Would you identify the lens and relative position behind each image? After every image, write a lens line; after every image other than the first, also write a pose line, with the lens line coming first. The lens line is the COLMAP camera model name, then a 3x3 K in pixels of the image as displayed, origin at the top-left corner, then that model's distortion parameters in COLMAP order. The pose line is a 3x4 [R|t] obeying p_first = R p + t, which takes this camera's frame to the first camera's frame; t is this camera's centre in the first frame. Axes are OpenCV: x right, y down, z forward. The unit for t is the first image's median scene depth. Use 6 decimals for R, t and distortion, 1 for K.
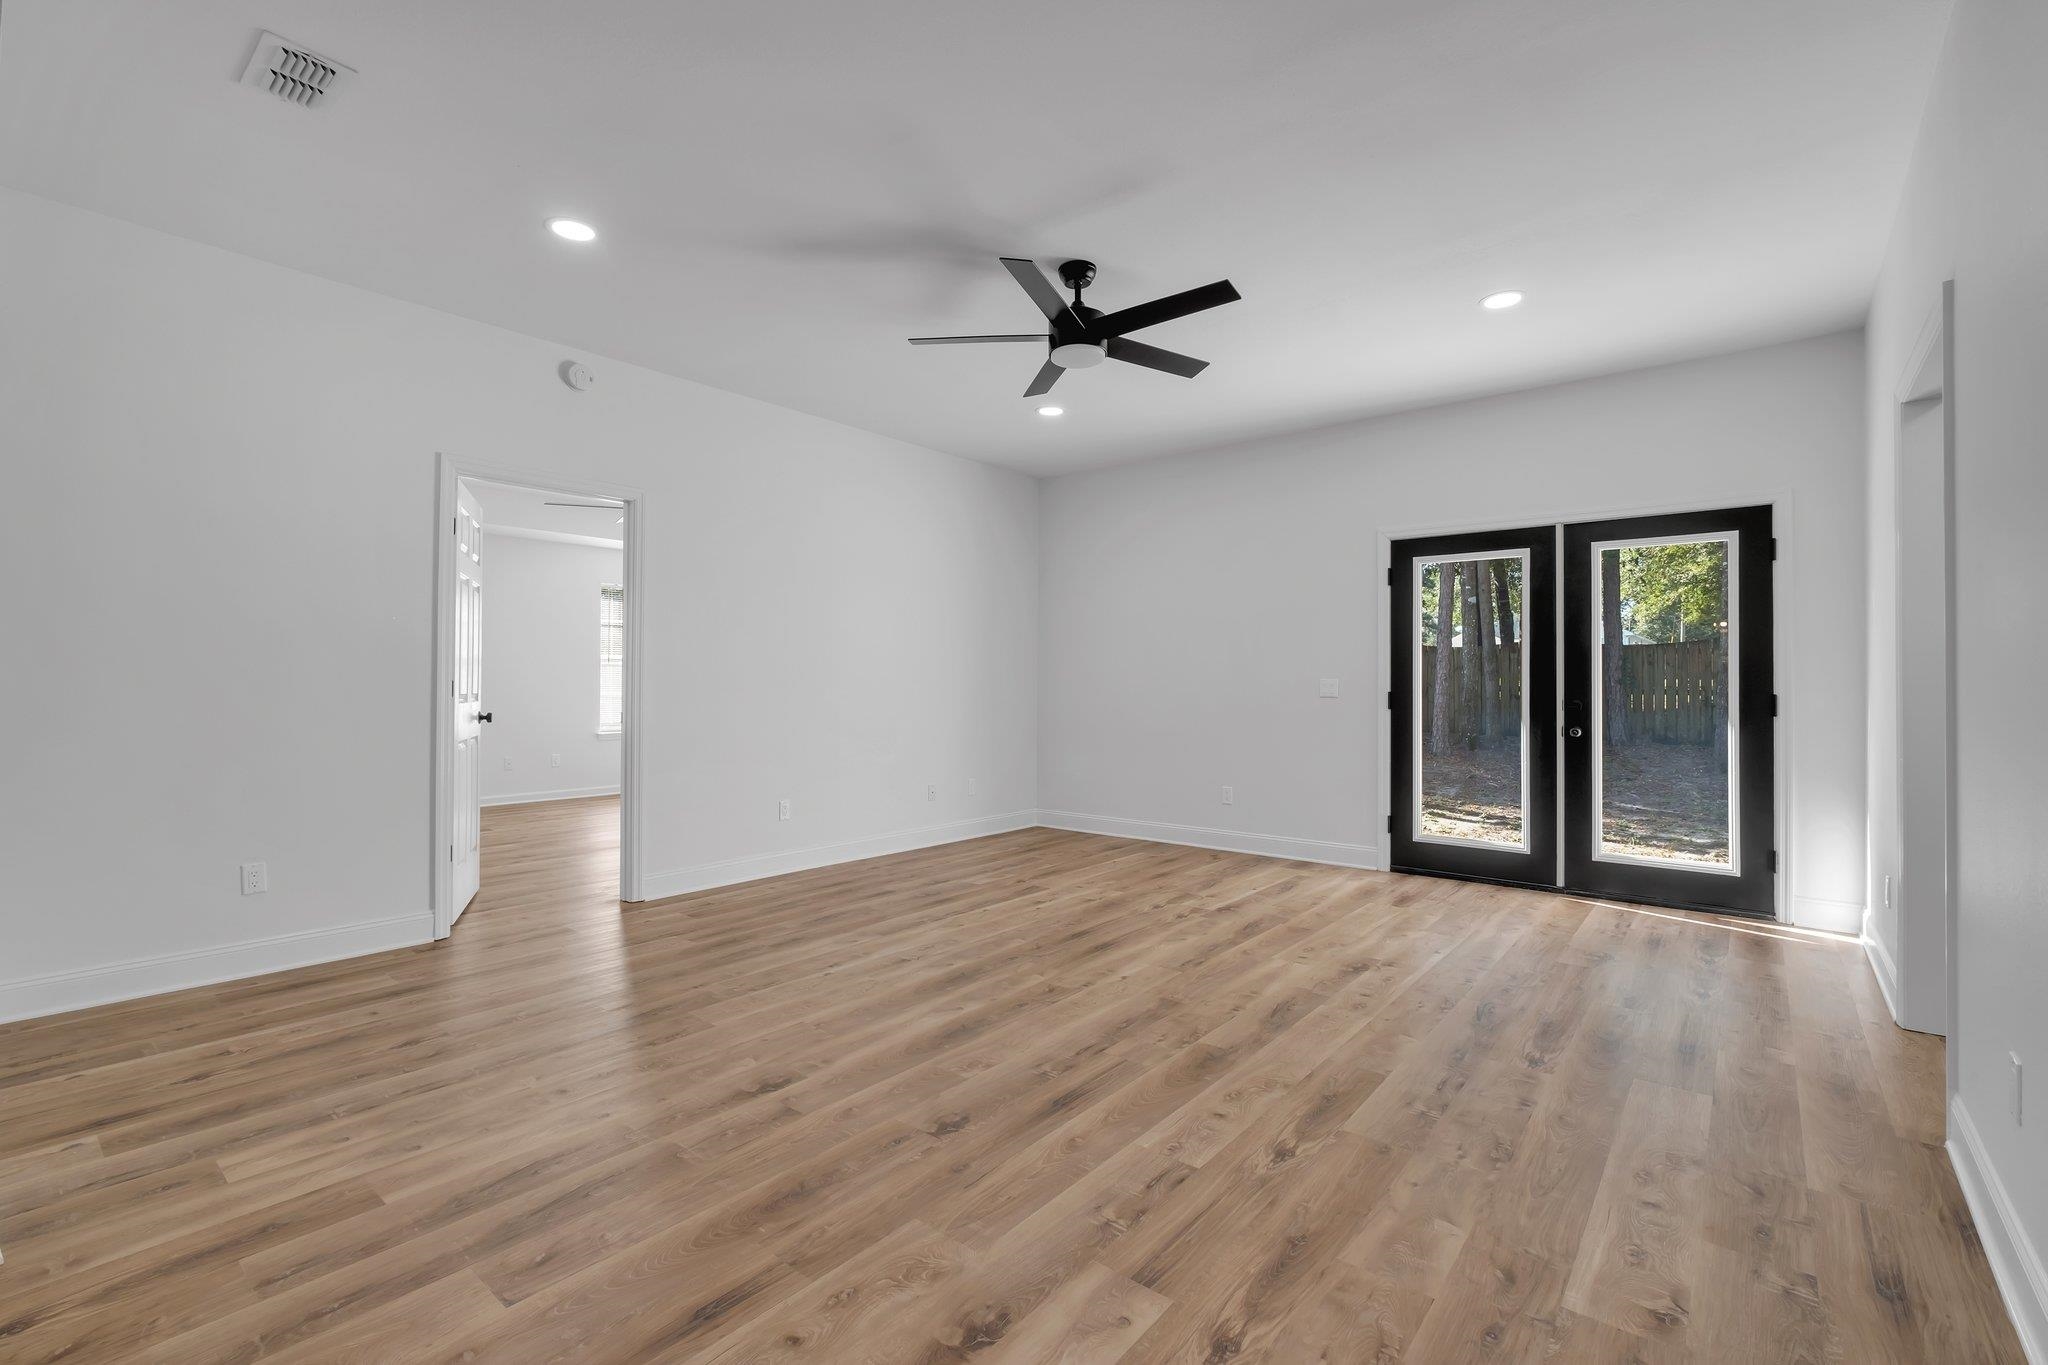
lens RADIAL K [[891.7, 0, 1019.0], [0, 891.7, 682.7], [0, 0, 1]] dist [-0.004490, 0.001506]
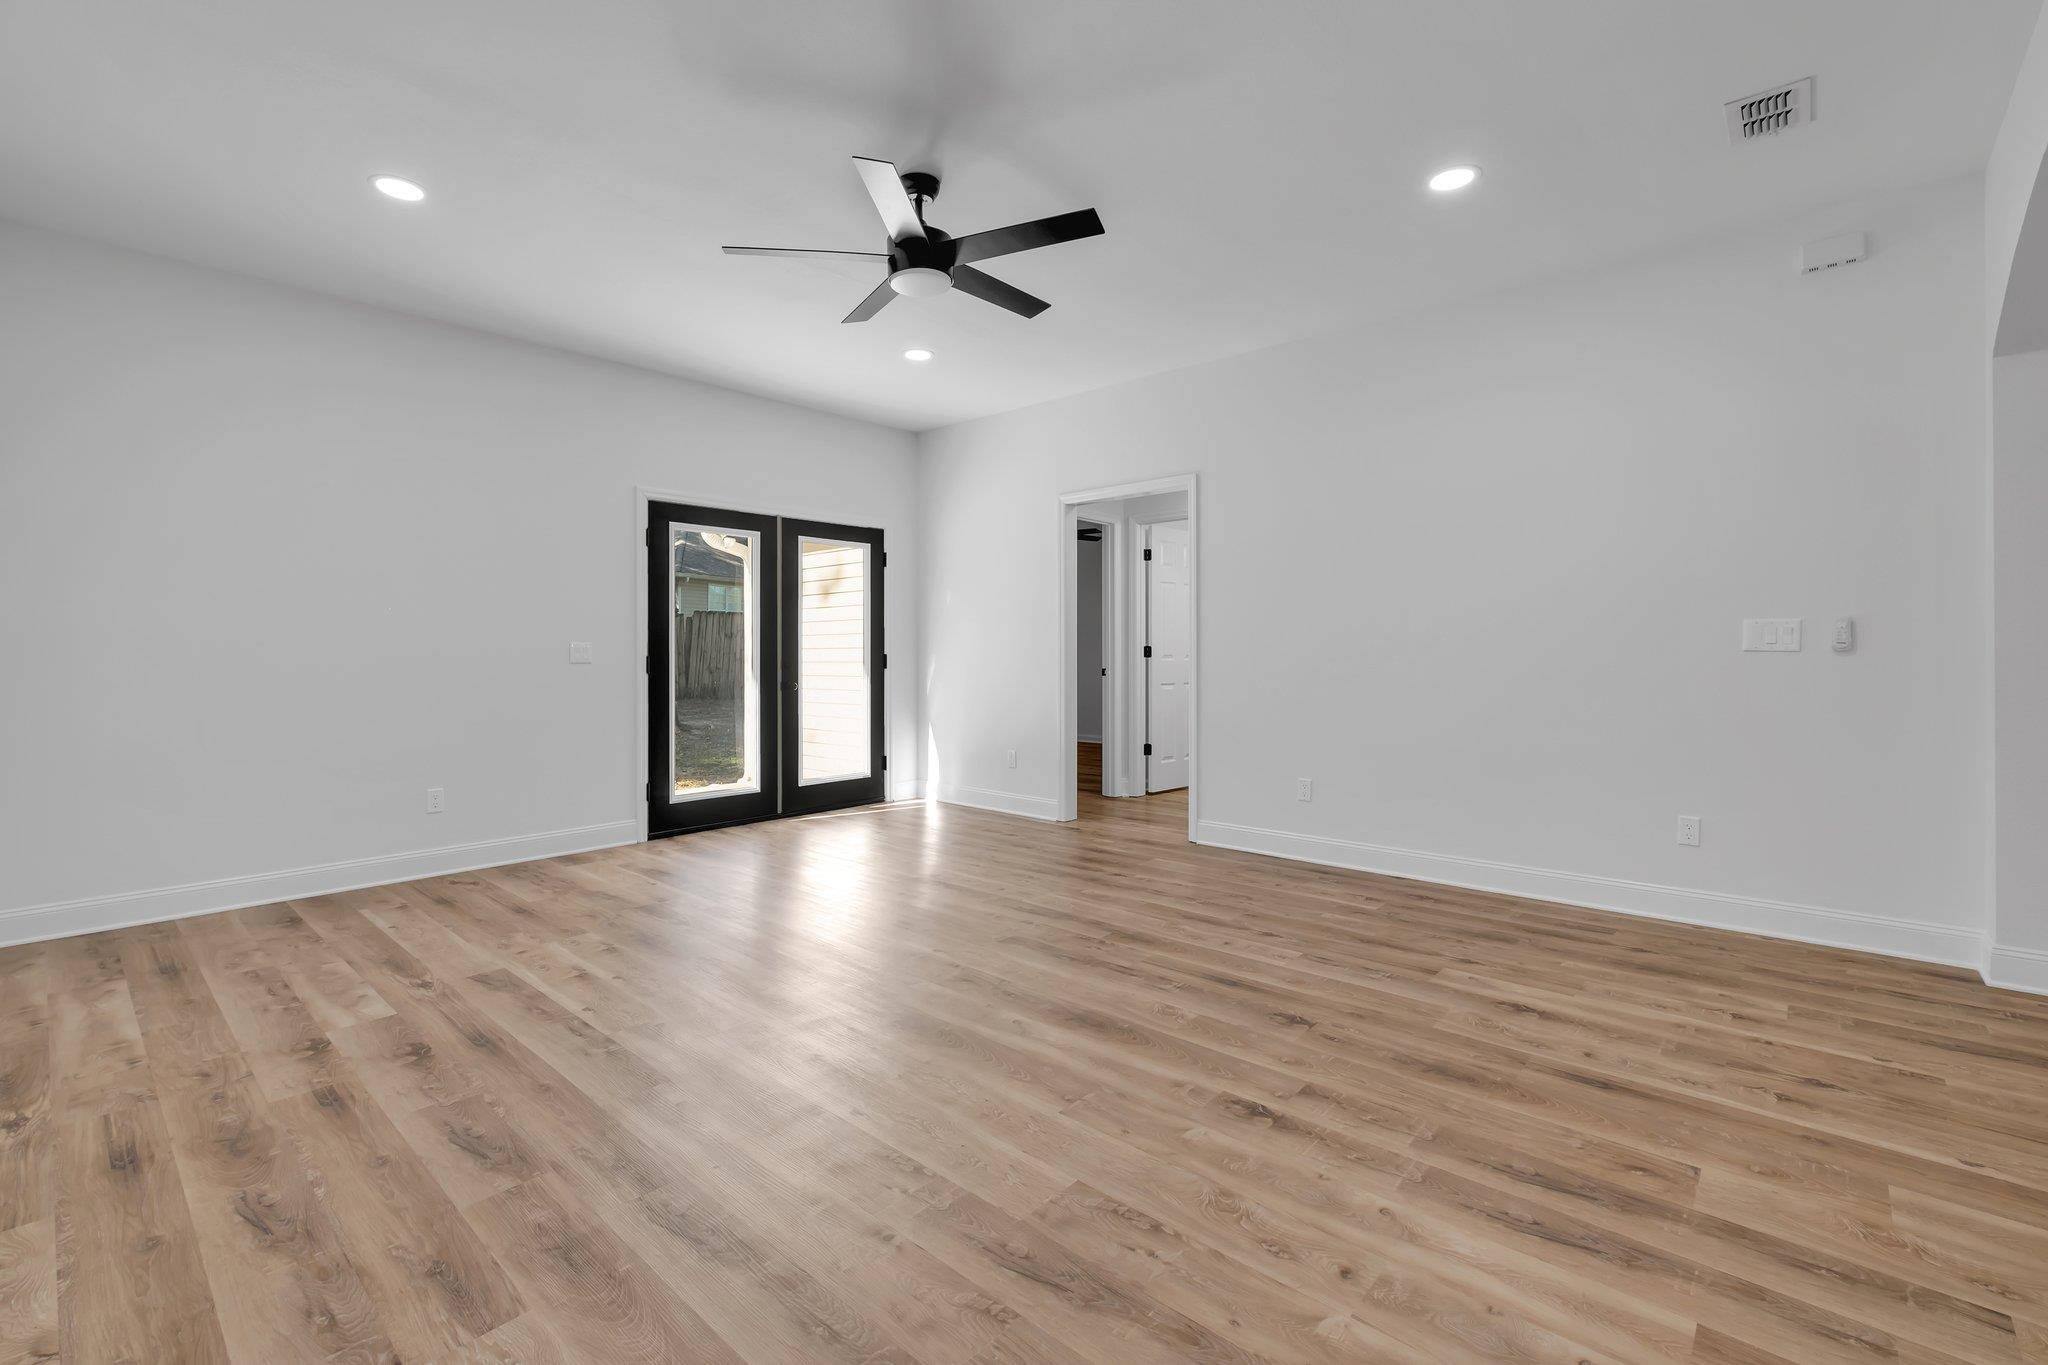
lens RADIAL K [[891.7, 0, 1013.3], [0, 891.7, 668.7], [0, 0, 1]] dist [-0.004490, 0.001506]
pose [[0.041557, -0.024924, 0.998825, -1.170785], [0.001967, 0.999689, 0.024864, 0.000788], [-0.999134, 0.000931, 0.041593, 1.224775]]
